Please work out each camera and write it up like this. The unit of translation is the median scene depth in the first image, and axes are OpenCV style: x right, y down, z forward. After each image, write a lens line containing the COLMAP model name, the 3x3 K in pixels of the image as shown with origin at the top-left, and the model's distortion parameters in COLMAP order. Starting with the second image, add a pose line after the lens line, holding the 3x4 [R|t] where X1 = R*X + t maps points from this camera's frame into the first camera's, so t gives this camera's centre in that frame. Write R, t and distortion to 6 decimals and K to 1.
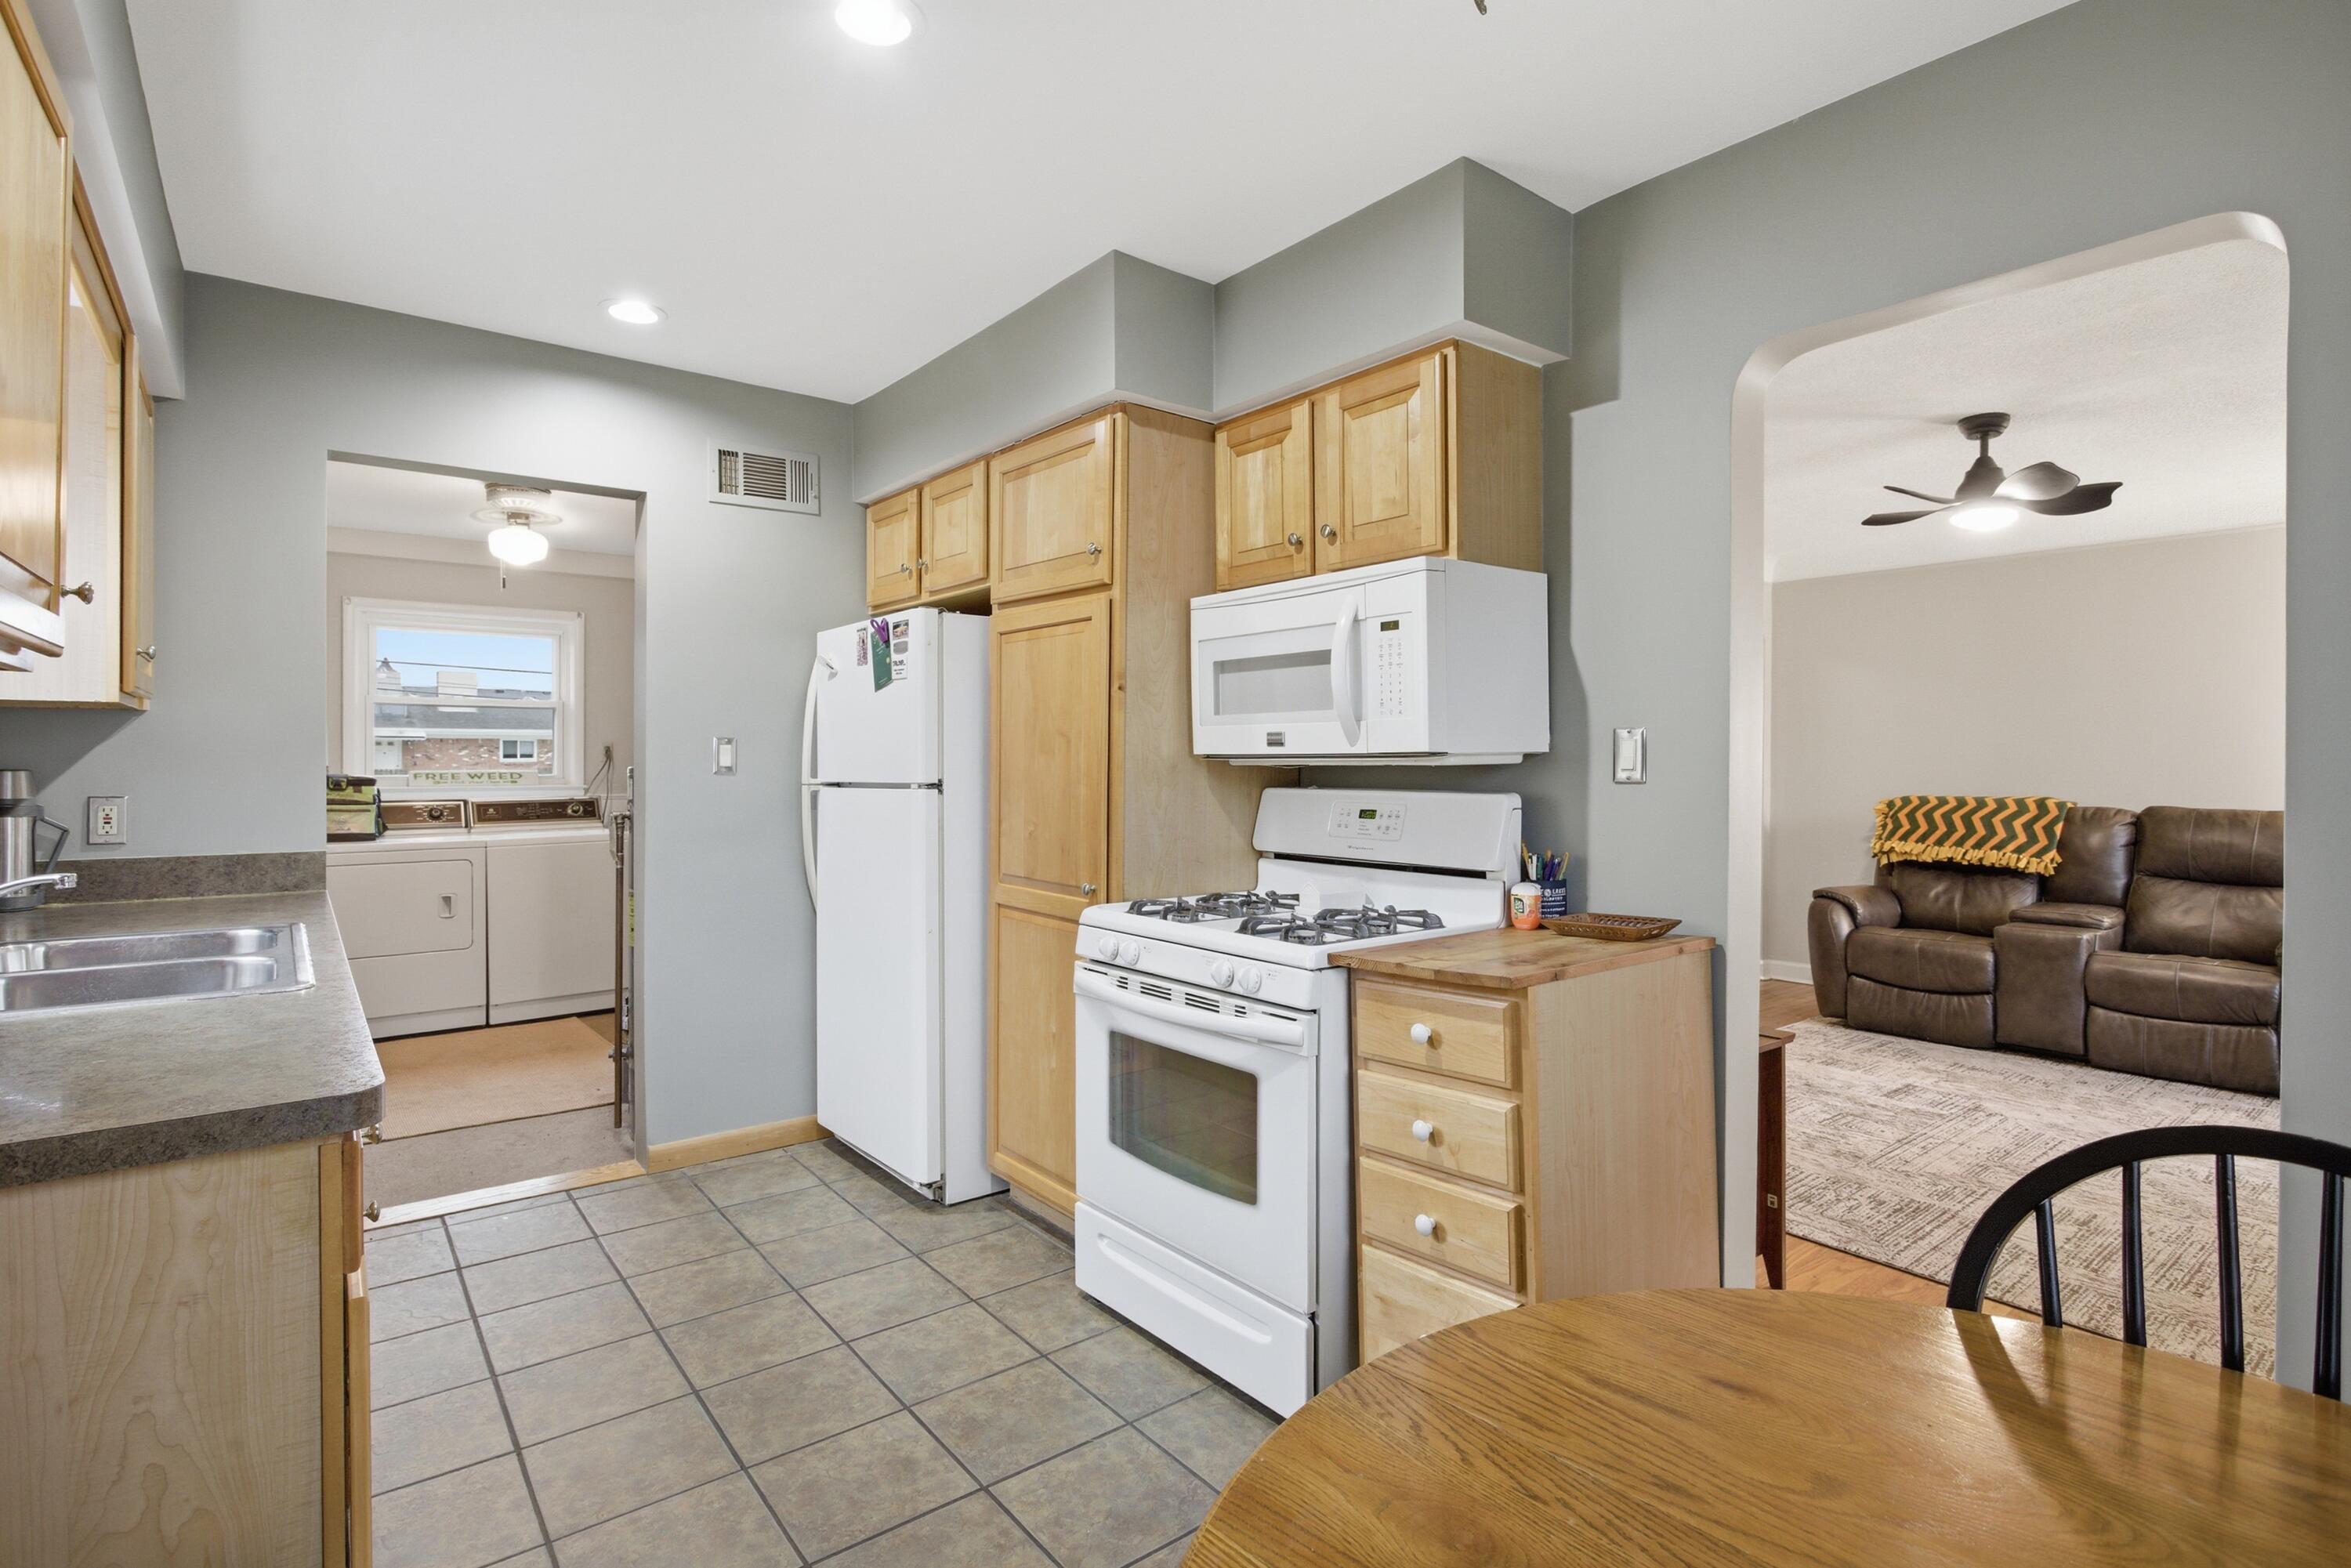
lens RADIAL K [[1139.2, 0, 1181.3], [0, 1139.2, 765.7], [0, 0, 1]] dist [-0.015890, 0.005012]
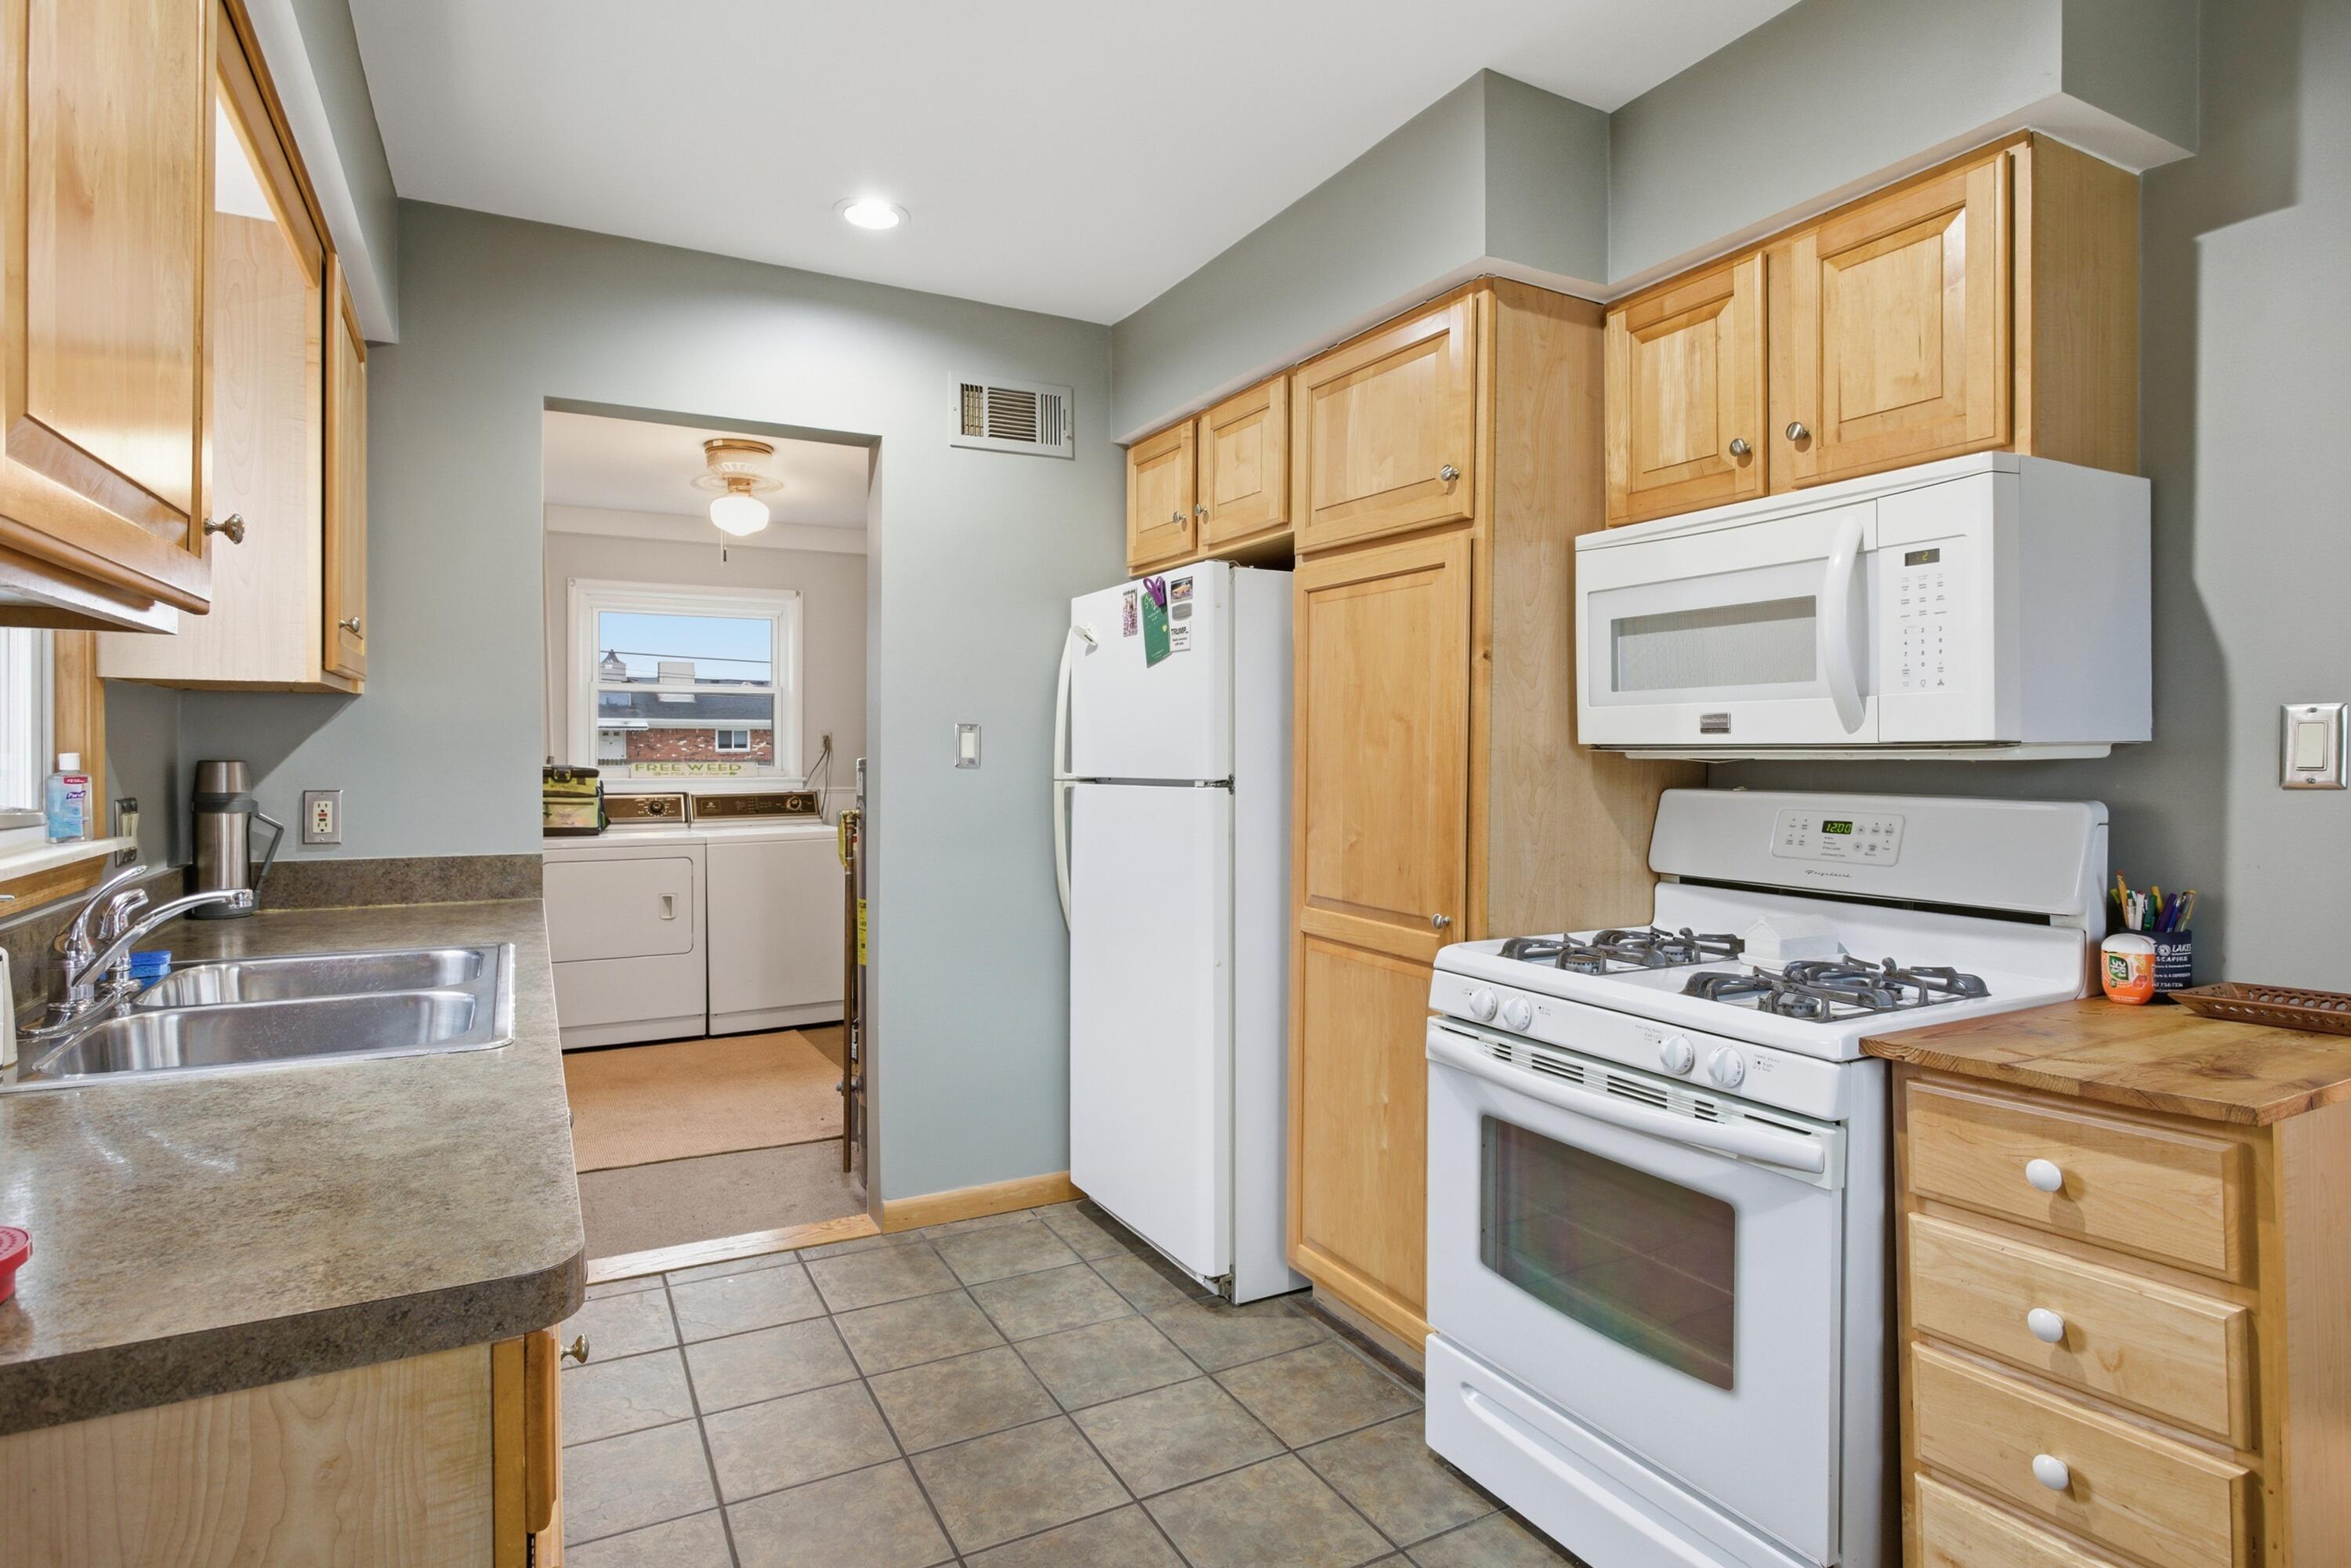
lens RADIAL K [[1230.2, 0, 1180.8], [0, 1230.2, 765.7], [0, 0, 1]] dist [-0.020103, 0.008683]
pose [[0.984118, 0.003694, -0.177475, -0.104577], [-0.002489, 0.999972, 0.007014, -0.000861], [0.177496, -0.006461, 0.984100, 0.159682]]
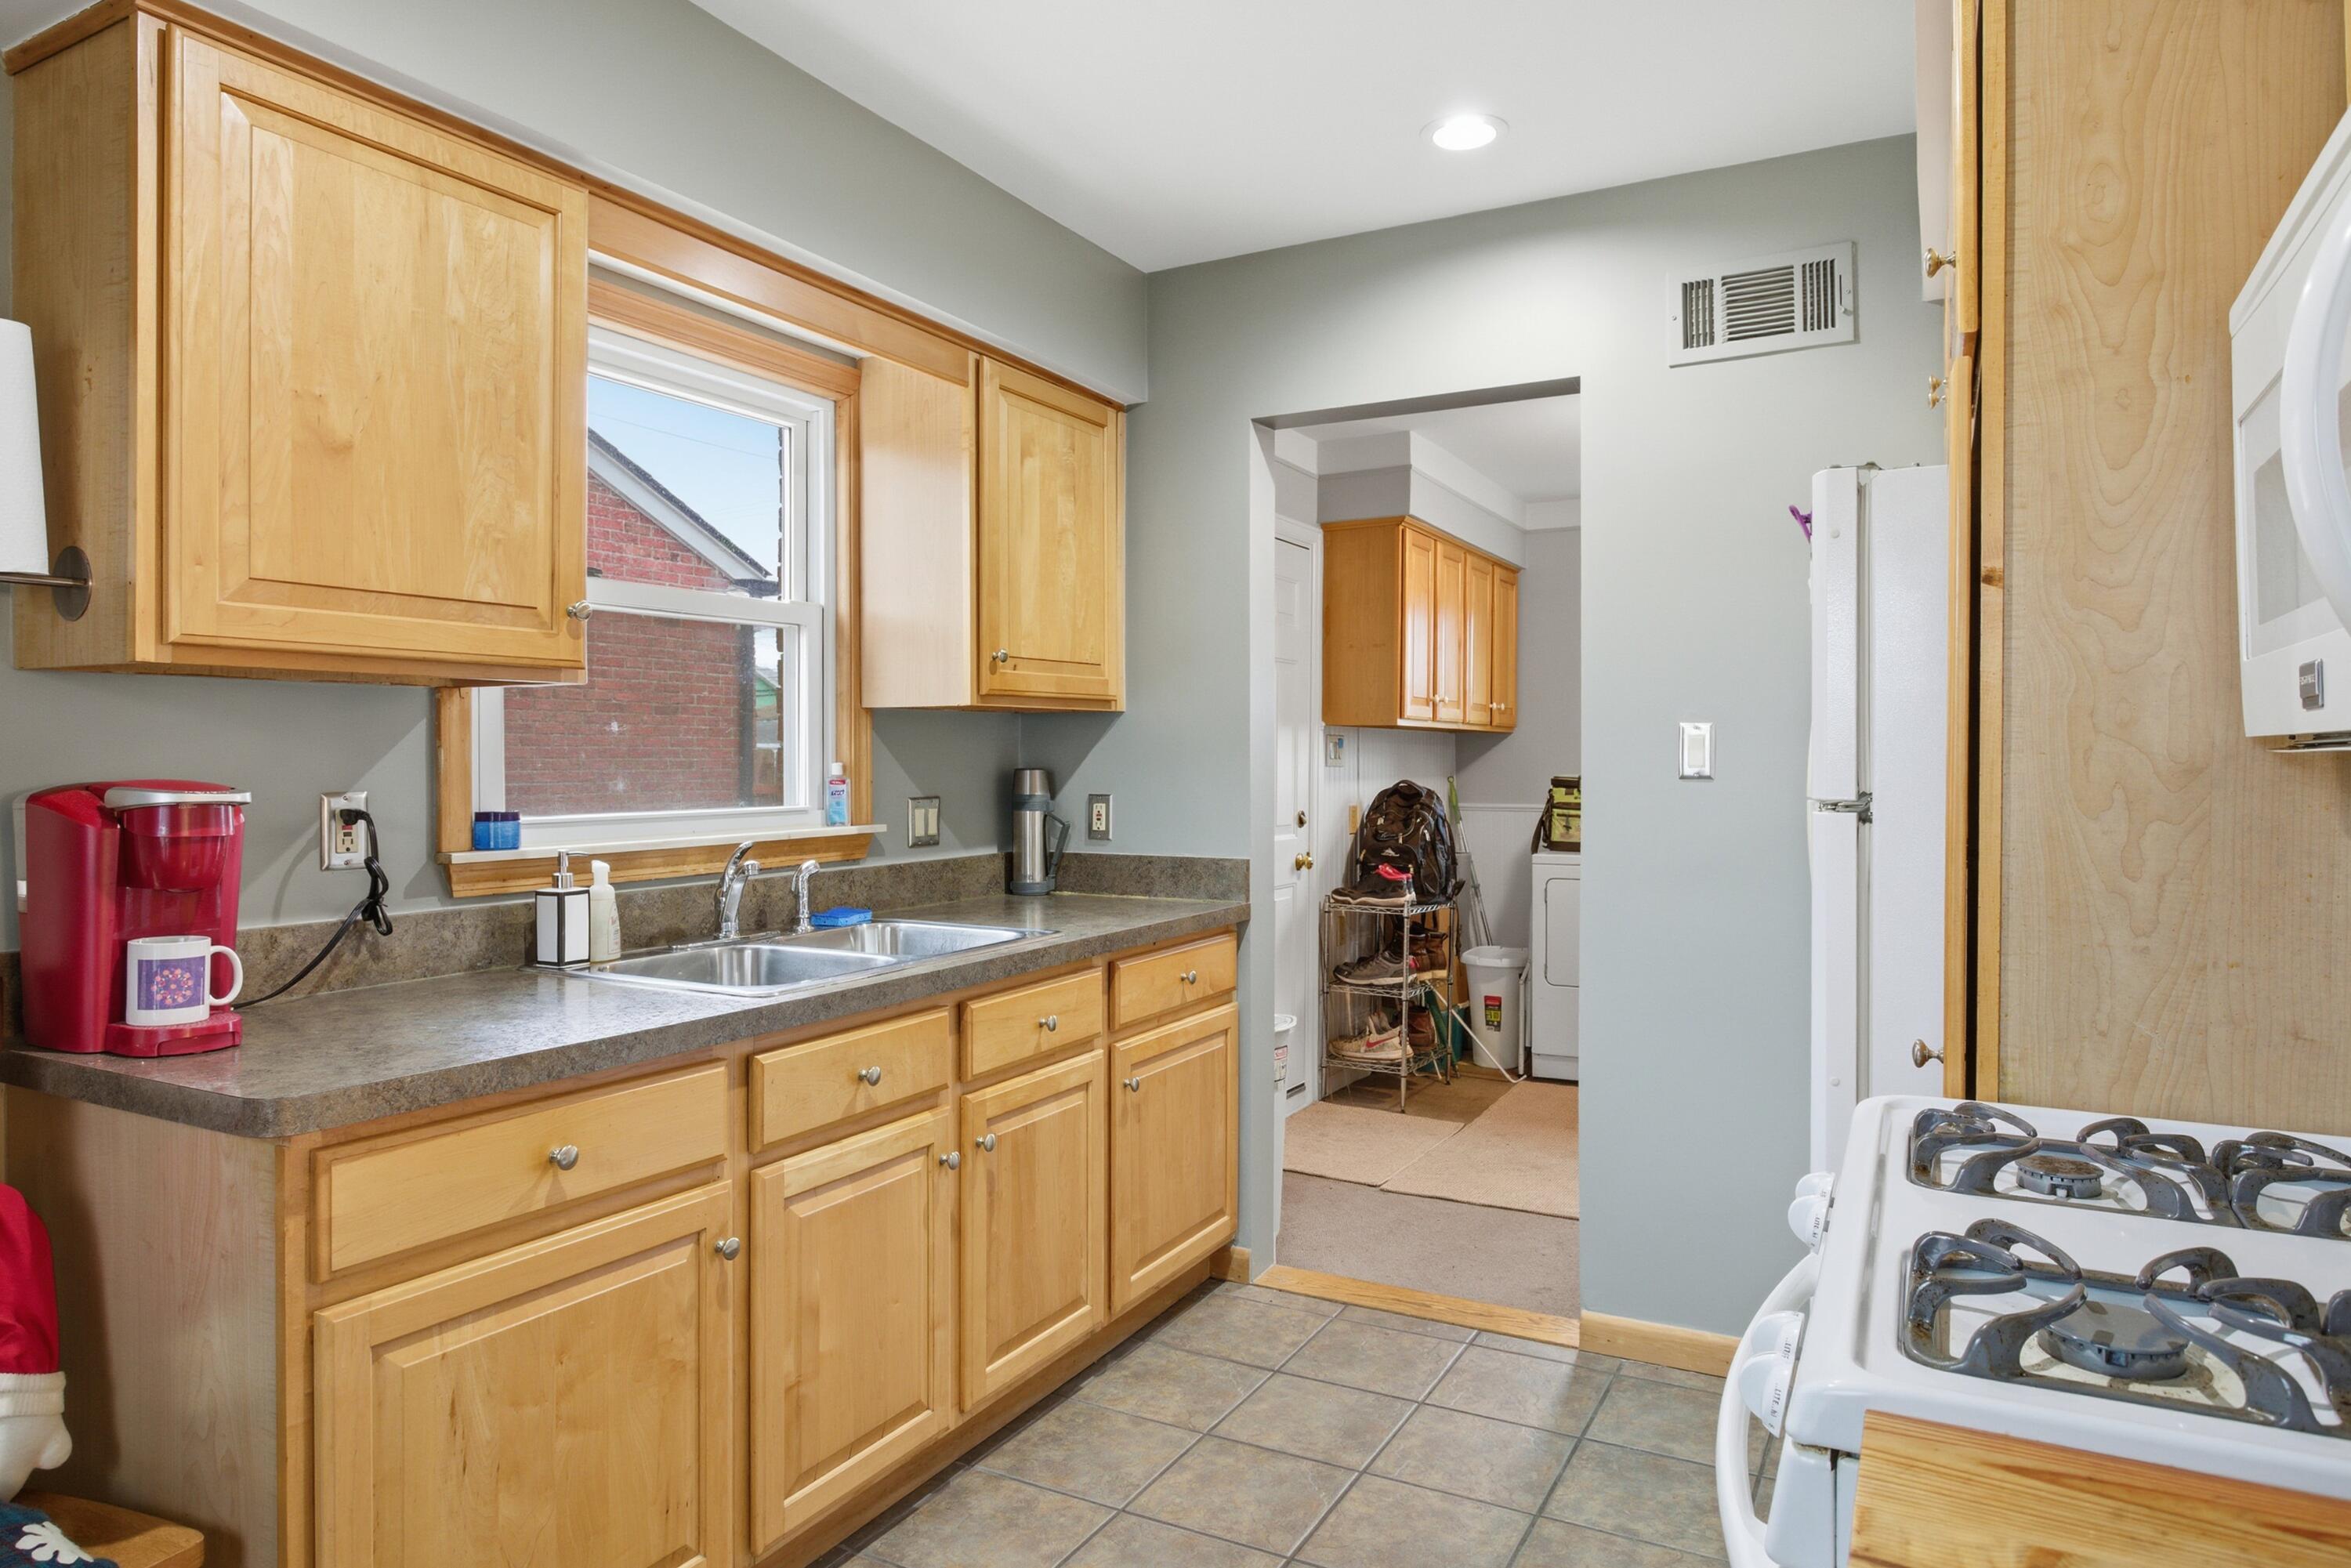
lens RADIAL K [[1431.4, 0, 1175.1], [0, 1431.4, 762.6], [0, 0, 1]] dist [-0.013351, 0.000878]
pose [[0.393447, -0.000240, -0.919347, 0.295195], [-0.002142, 0.999997, -0.001177, -0.000936], [0.919345, 0.002433, 0.393445, 0.515068]]
